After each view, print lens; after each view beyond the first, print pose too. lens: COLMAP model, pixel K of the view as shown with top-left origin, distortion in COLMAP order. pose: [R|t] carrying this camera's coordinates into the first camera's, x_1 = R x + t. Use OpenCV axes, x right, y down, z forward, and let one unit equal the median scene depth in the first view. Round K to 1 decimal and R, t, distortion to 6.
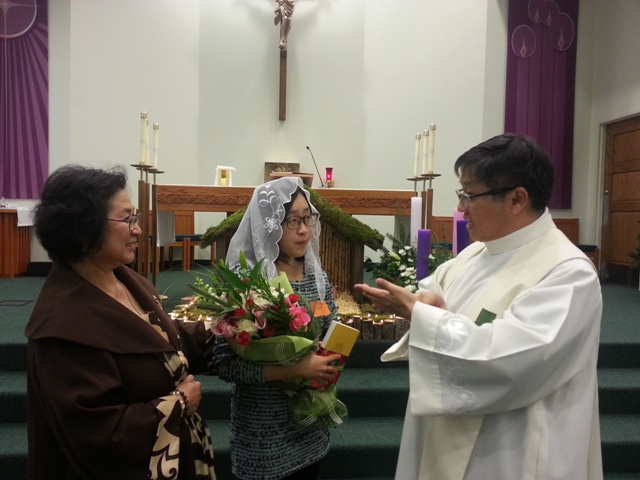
lens RADIAL K [[519.7, 0, 316.8], [0, 519.7, 237.0], [0, 0, 1]] dist [0.079169, -0.130392]
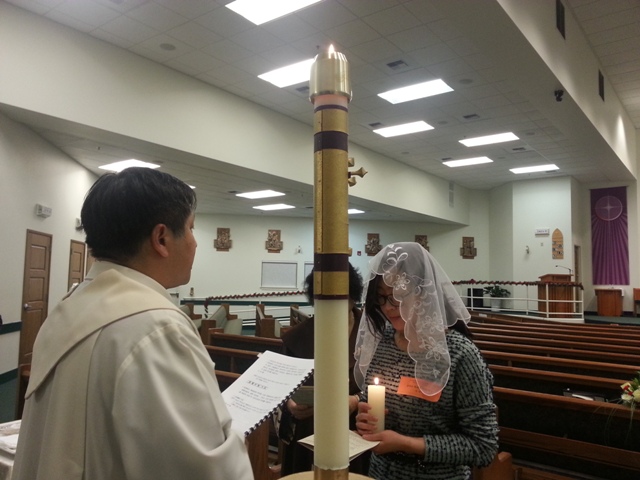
lens RADIAL K [[519.7, 0, 312.8], [0, 519.7, 233.1], [0, 0, 1]] dist [0.079169, -0.130392]
pose [[0.725953, -0.065374, -0.684630, 0.127431], [-0.035268, 0.990624, -0.131989, 0.082632], [0.686839, 0.119963, 0.716841, -2.335983]]
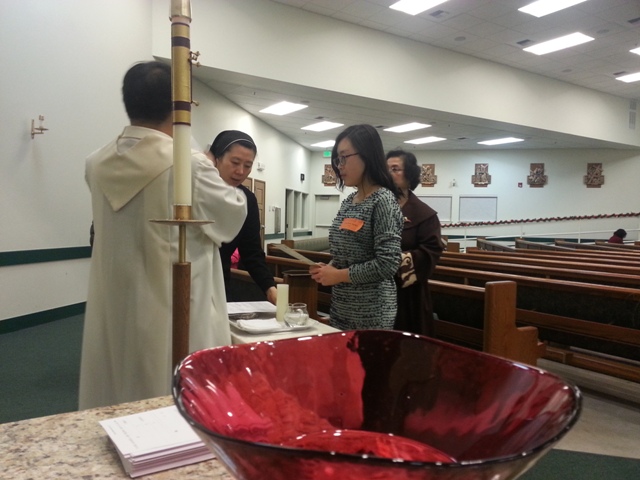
lens RADIAL K [[519.7, 0, 314.3], [0, 519.7, 239.6], [0, 0, 1]] dist [0.079169, -0.130392]
pose [[0.452106, 0.020723, -0.891724, 0.408211], [-0.045716, 0.998954, 0.000037, 0.169958], [0.890792, 0.040749, 0.452580, -2.266358]]
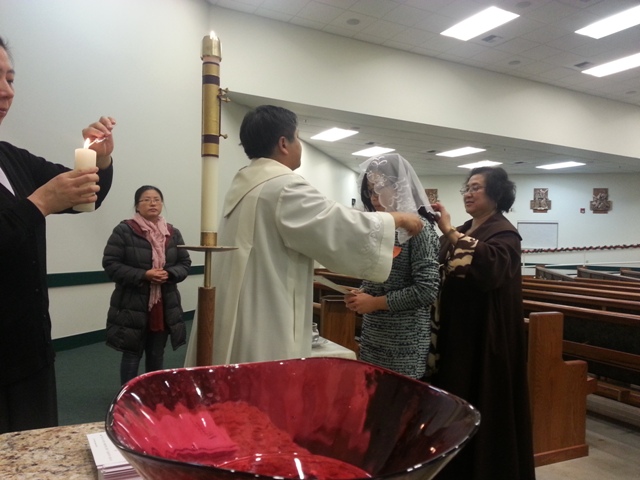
lens RADIAL K [[519.7, 0, 312.0], [0, 519.7, 239.9], [0, 0, 1]] dist [0.079169, -0.130392]
pose [[0.352889, -0.016436, -0.935521, 0.428027], [-0.060056, 0.997386, -0.040177, 0.166214], [0.933736, 0.070362, 0.350980, -2.245220]]
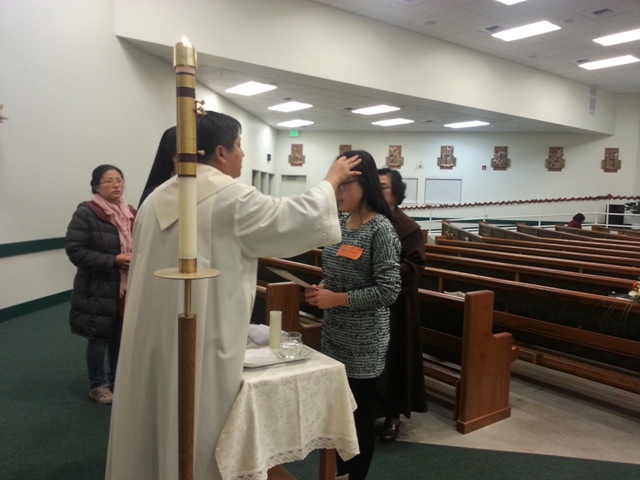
lens RADIAL K [[519.7, 0, 308.7], [0, 519.7, 241.9], [0, 0, 1]] dist [0.079169, -0.130392]
pose [[0.505129, 0.070217, -0.860183, 0.389275], [-0.049626, 0.997399, 0.052276, 0.109055], [0.861616, 0.016282, 0.507300, -2.299133]]
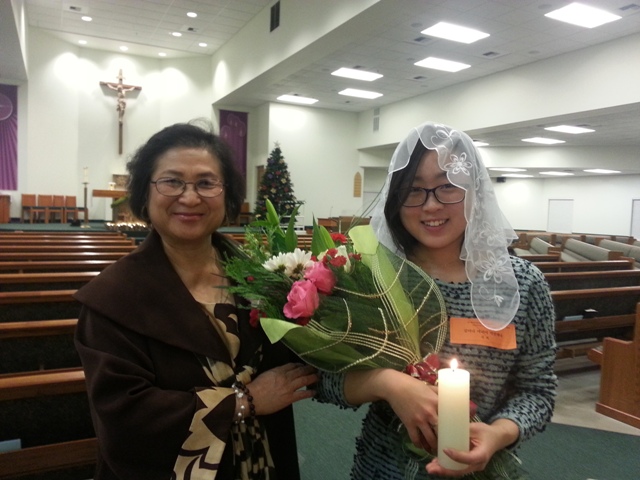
lens RADIAL K [[519.7, 0, 318.0], [0, 519.7, 243.3], [0, 0, 1]] dist [0.079169, -0.130392]
pose [[0.931678, -0.013672, 0.363028, -0.166163], [-0.000377, 0.999255, 0.038599, 0.096246], [-0.363285, -0.036099, 0.930978, -2.213954]]
